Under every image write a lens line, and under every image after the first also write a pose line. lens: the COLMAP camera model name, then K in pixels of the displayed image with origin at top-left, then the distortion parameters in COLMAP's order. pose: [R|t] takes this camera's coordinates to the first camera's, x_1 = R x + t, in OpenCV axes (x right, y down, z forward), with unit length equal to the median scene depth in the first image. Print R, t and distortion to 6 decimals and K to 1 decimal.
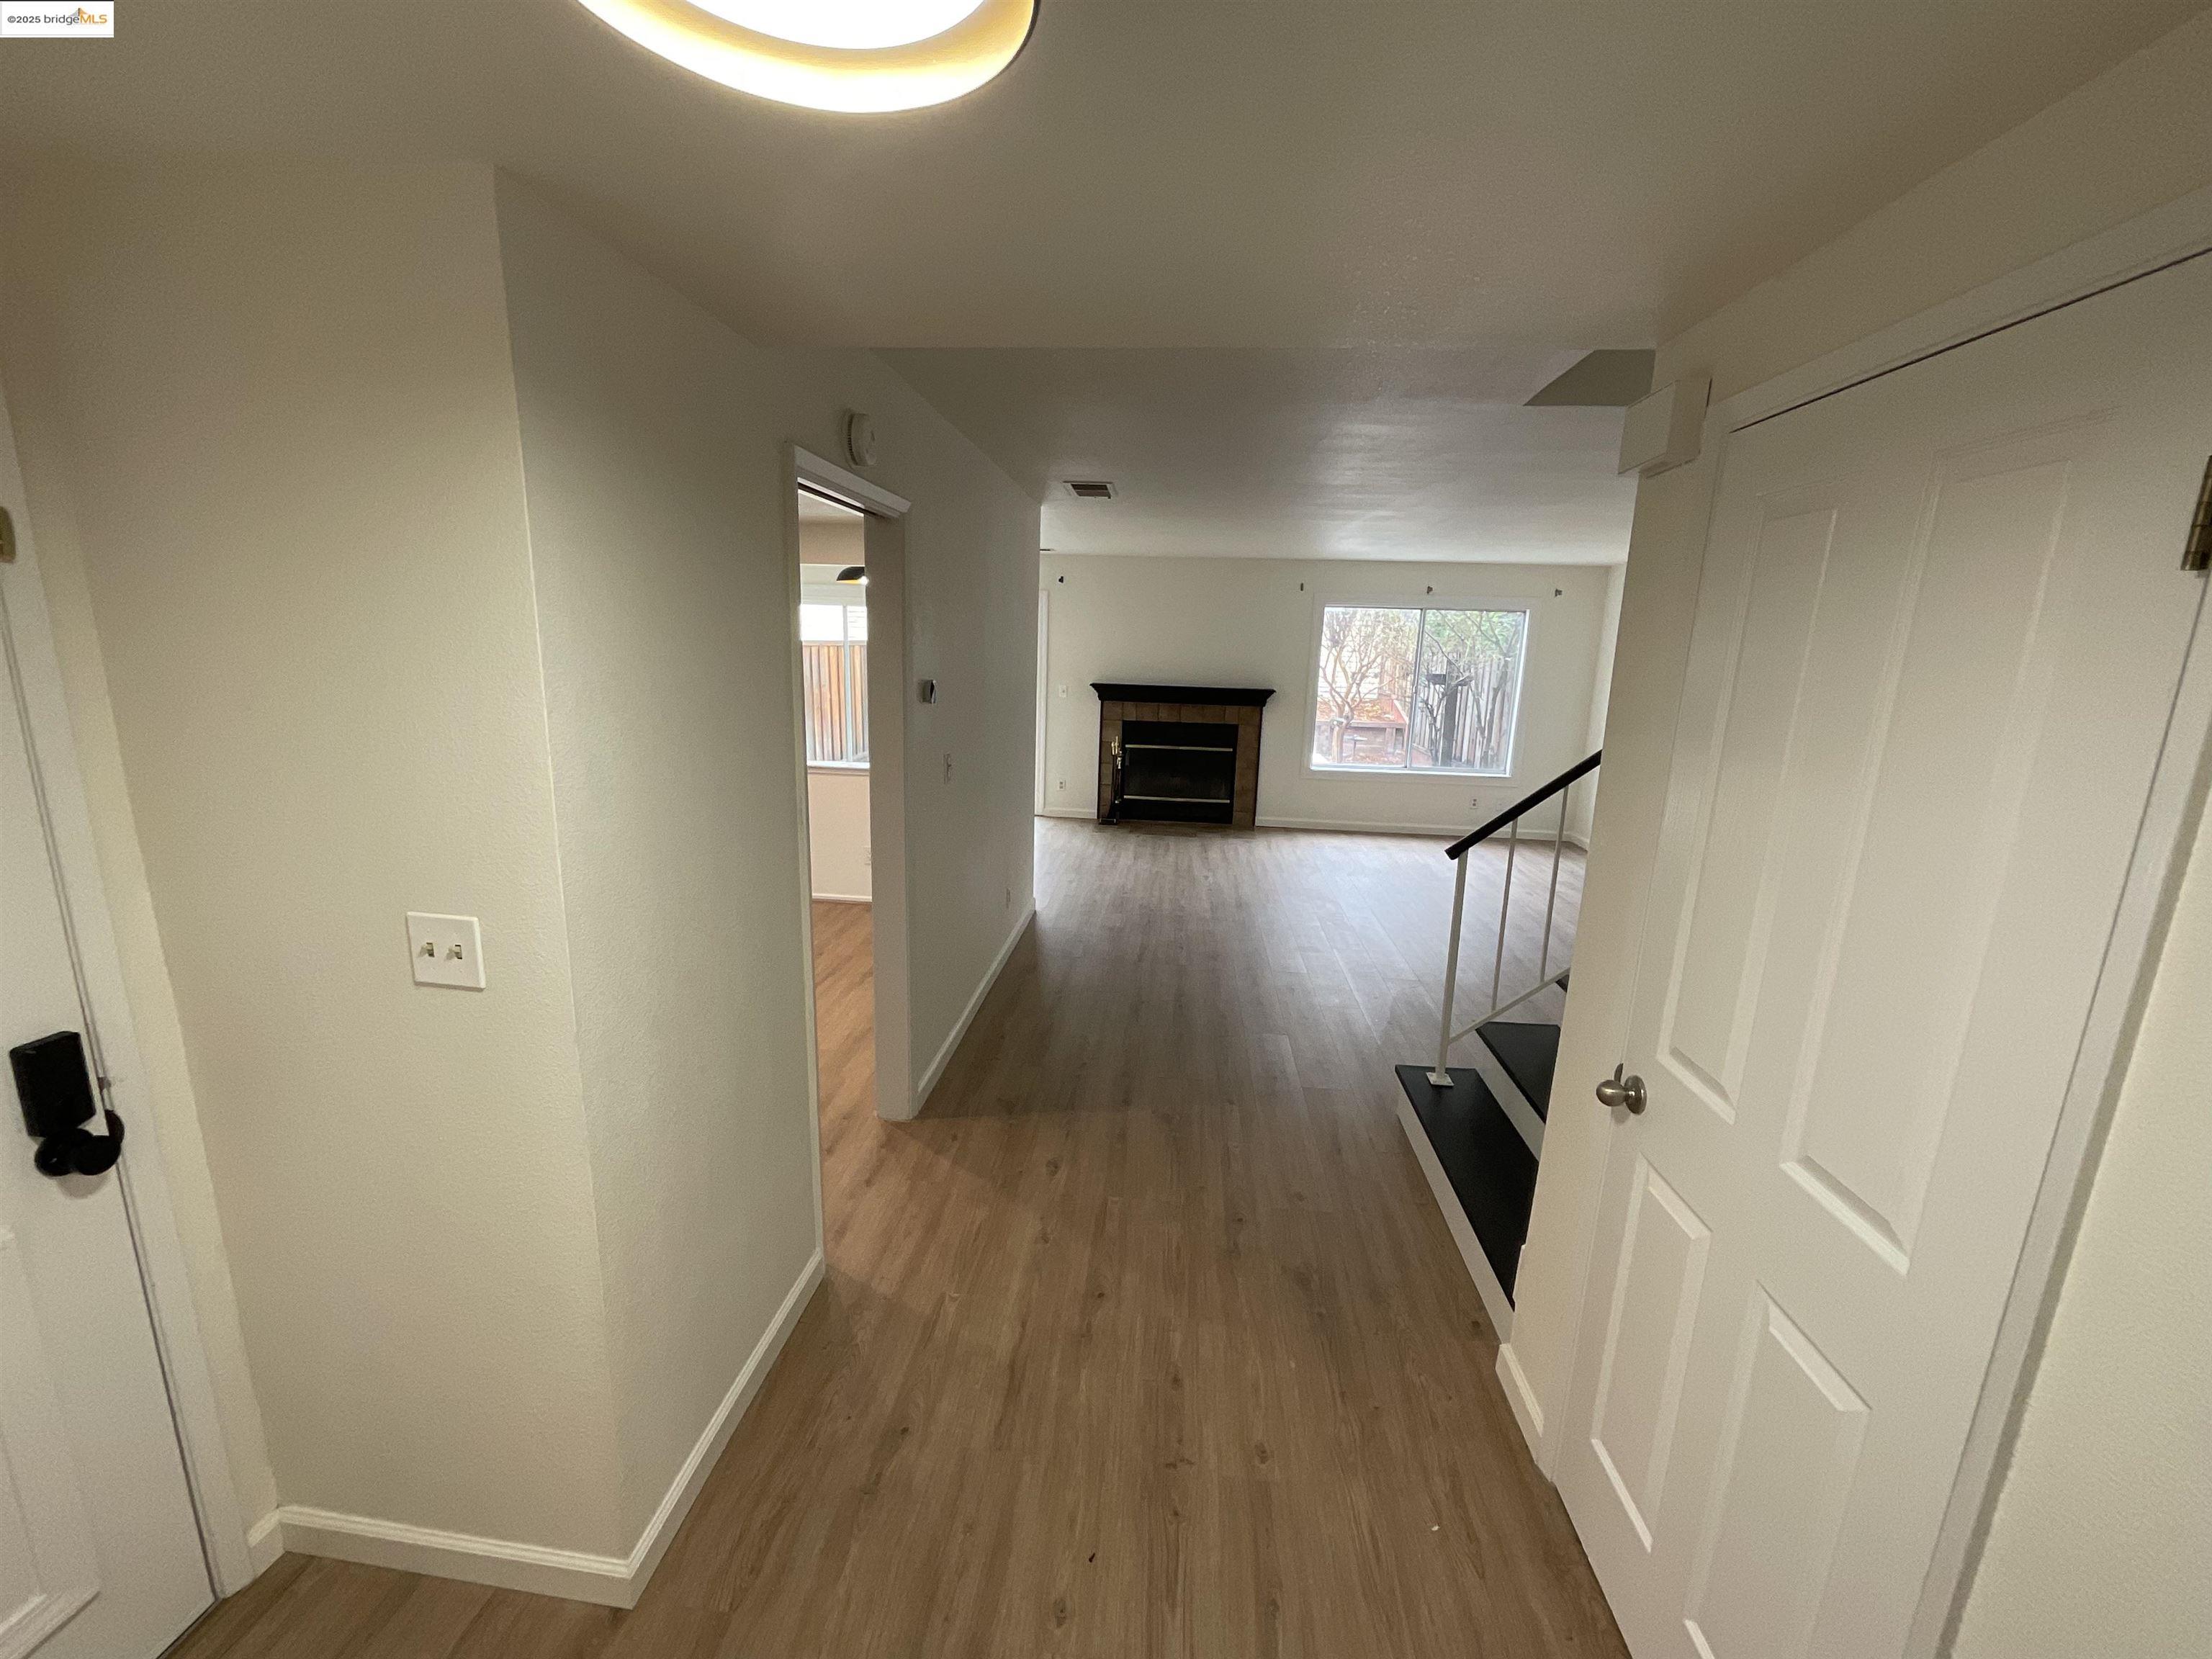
lens RADIAL K [[895.3, 0, 1100.5], [0, 895.3, 827.7], [0, 0, 1]] dist [-0.007409, 0.000436]
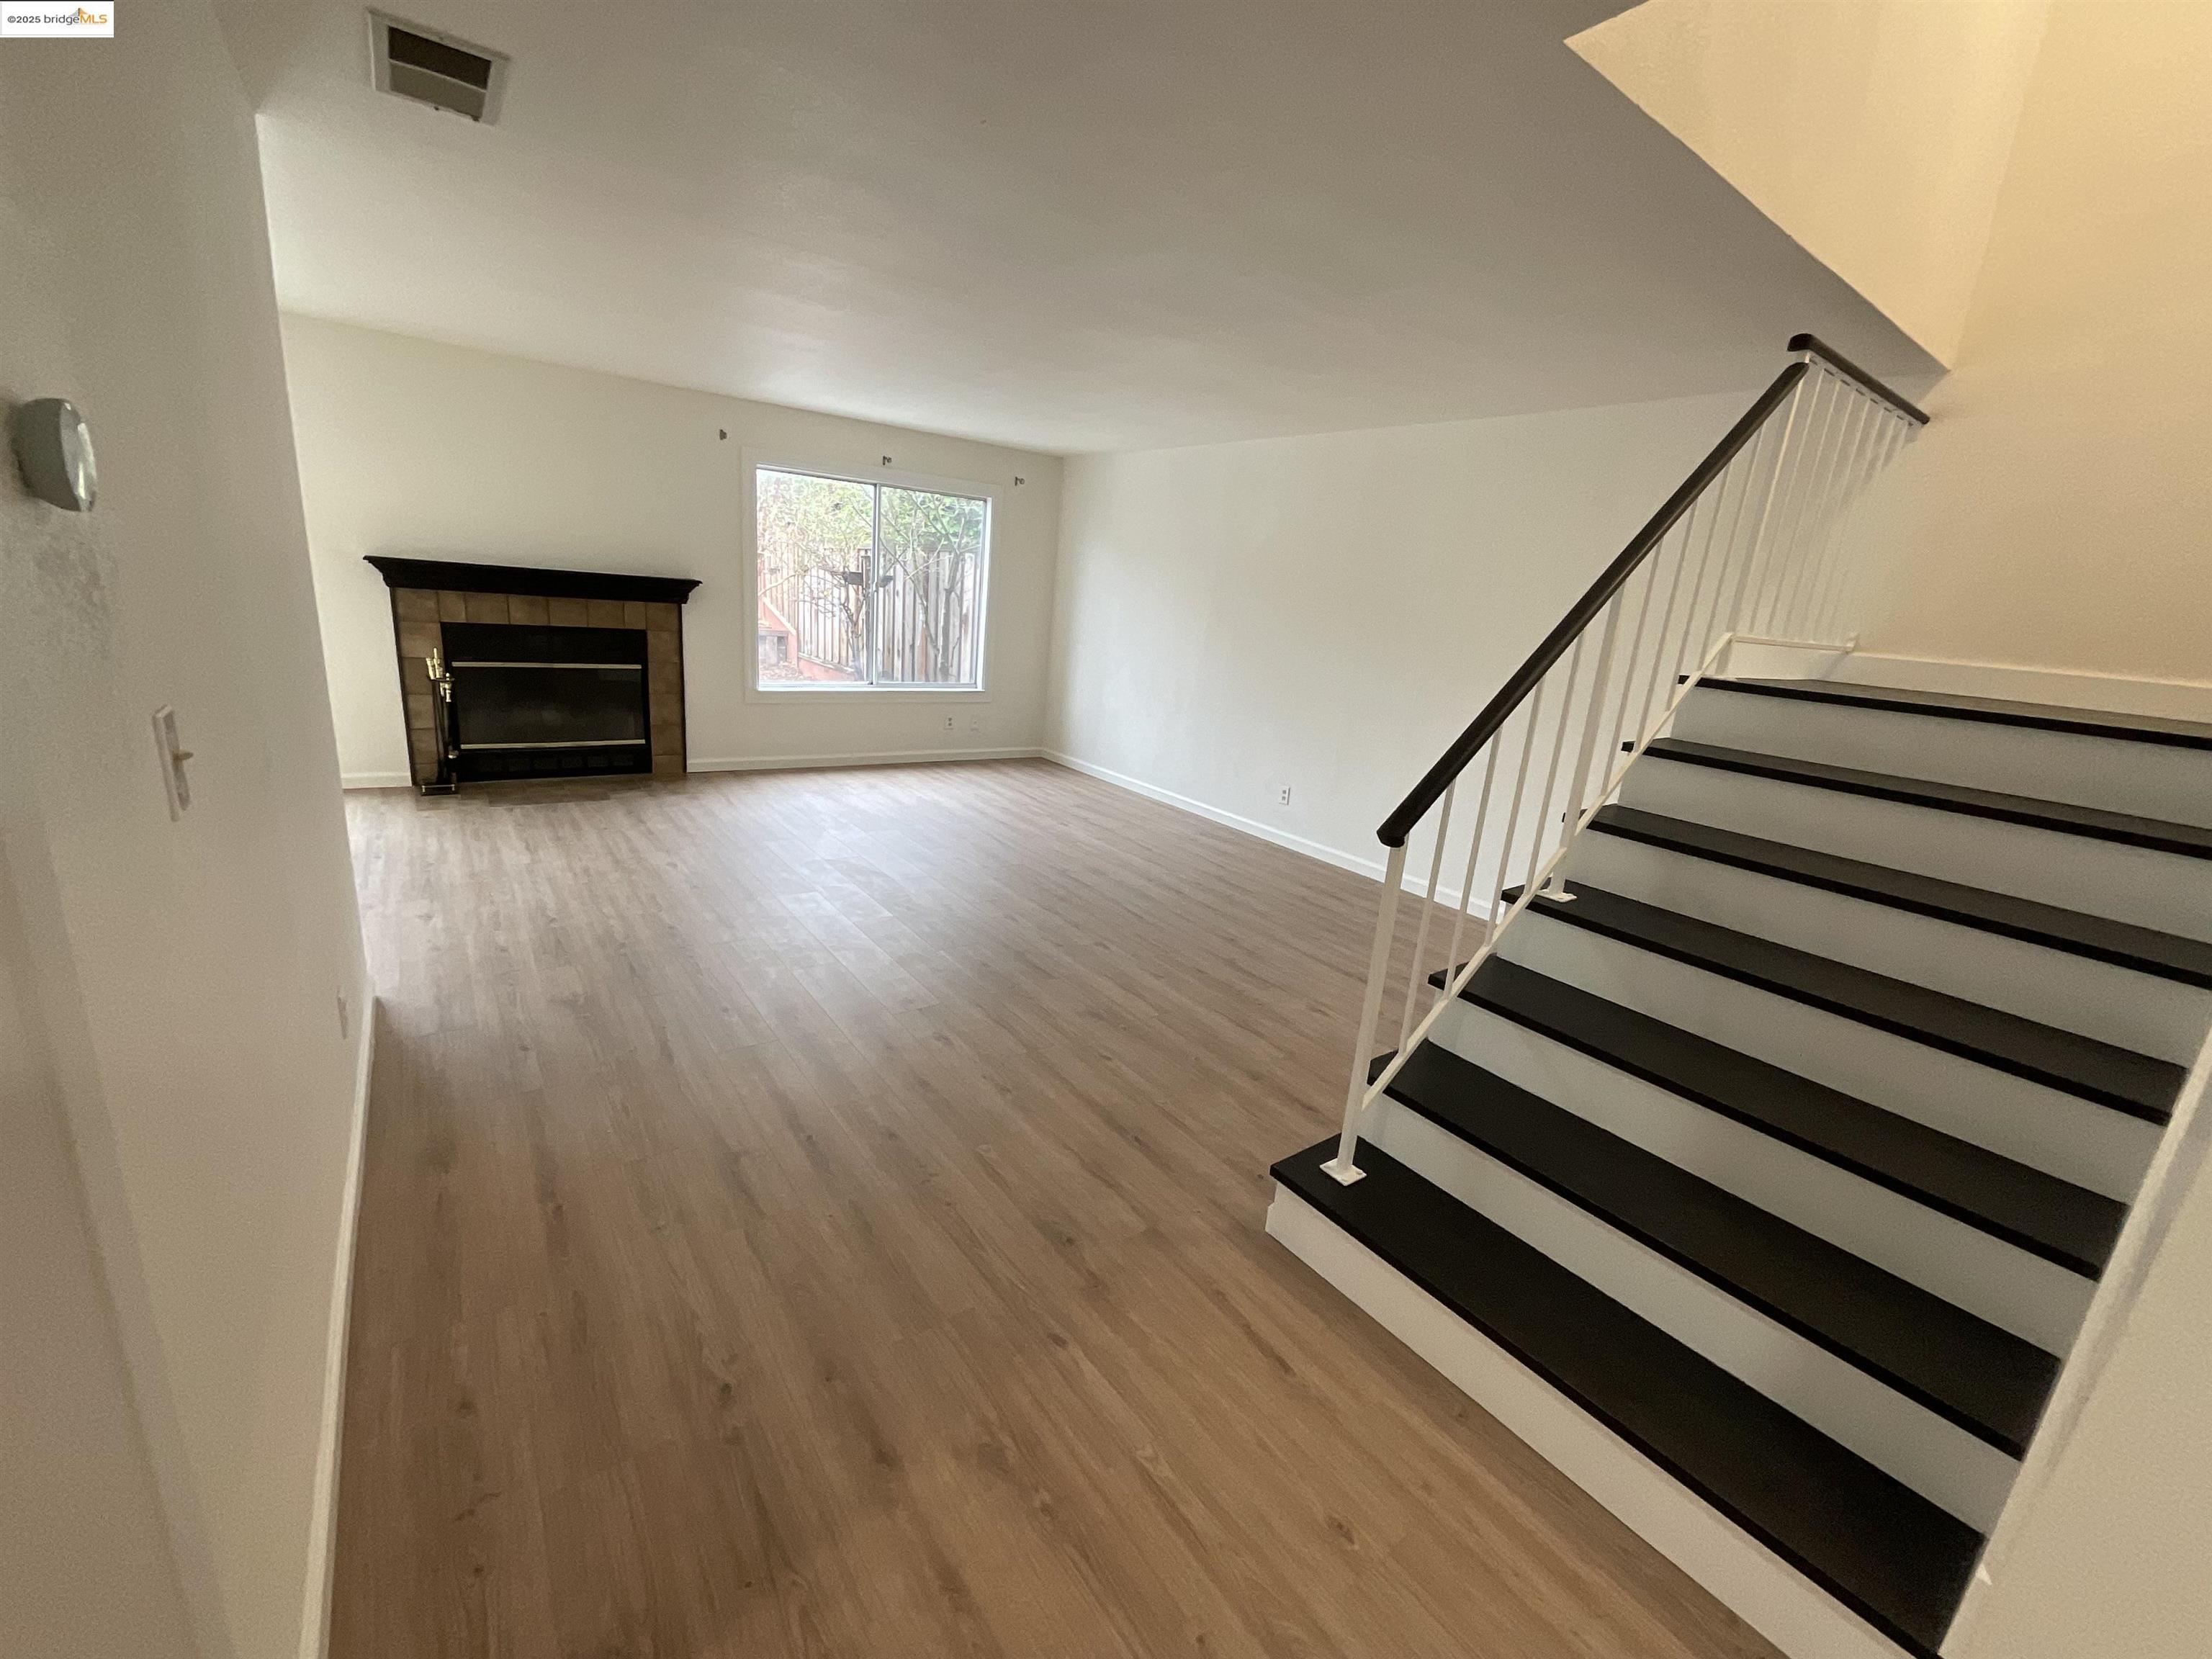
lens RADIAL K [[895.3, 0, 1087.4], [0, 895.3, 821.3], [0, 0, 1]] dist [-0.007409, 0.000436]
pose [[0.747304, -0.132672, 0.651103, -0.060735], [0.072562, 0.990299, 0.118505, -0.025381], [-0.660509, -0.041314, 0.749681, 0.249083]]
